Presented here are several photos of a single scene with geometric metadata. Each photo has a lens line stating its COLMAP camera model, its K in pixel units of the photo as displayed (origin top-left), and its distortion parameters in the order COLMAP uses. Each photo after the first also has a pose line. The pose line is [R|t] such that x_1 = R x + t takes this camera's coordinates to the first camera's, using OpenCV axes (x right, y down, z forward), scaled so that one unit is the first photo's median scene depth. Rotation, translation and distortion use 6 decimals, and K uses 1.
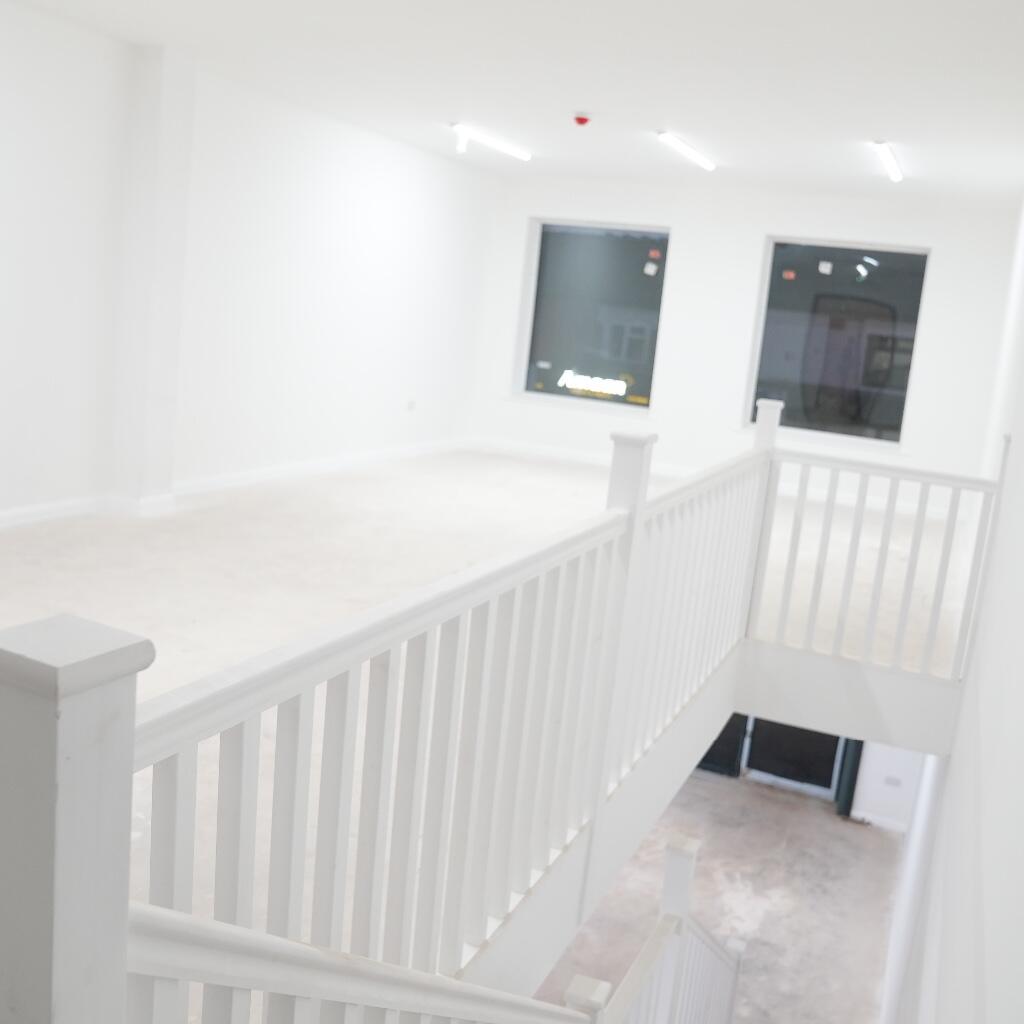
lens RADIAL K [[1078.9, 0, 512.0], [0, 1078.9, 512.0], [0, 0, 1]] dist [-0.191243, 0.198649]
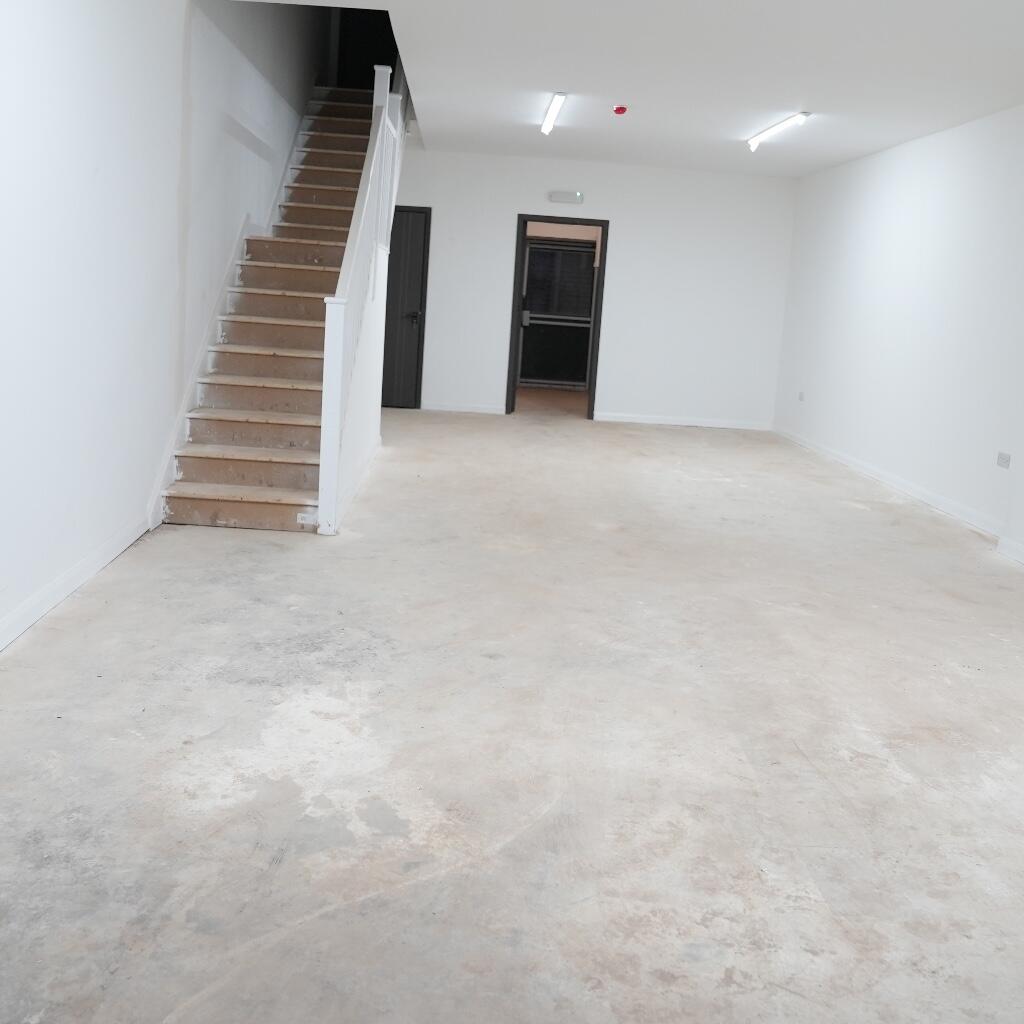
lens RADIAL K [[1078.9, 0, 512.0], [0, 1078.9, 512.0], [0, 0, 1]] dist [-0.191243, 0.198649]
pose [[-0.885905, -0.076615, -0.457496, 0.217320], [-0.237479, 0.922124, 0.305435, 0.120471], [0.398467, 0.379232, -0.835109, 0.844853]]
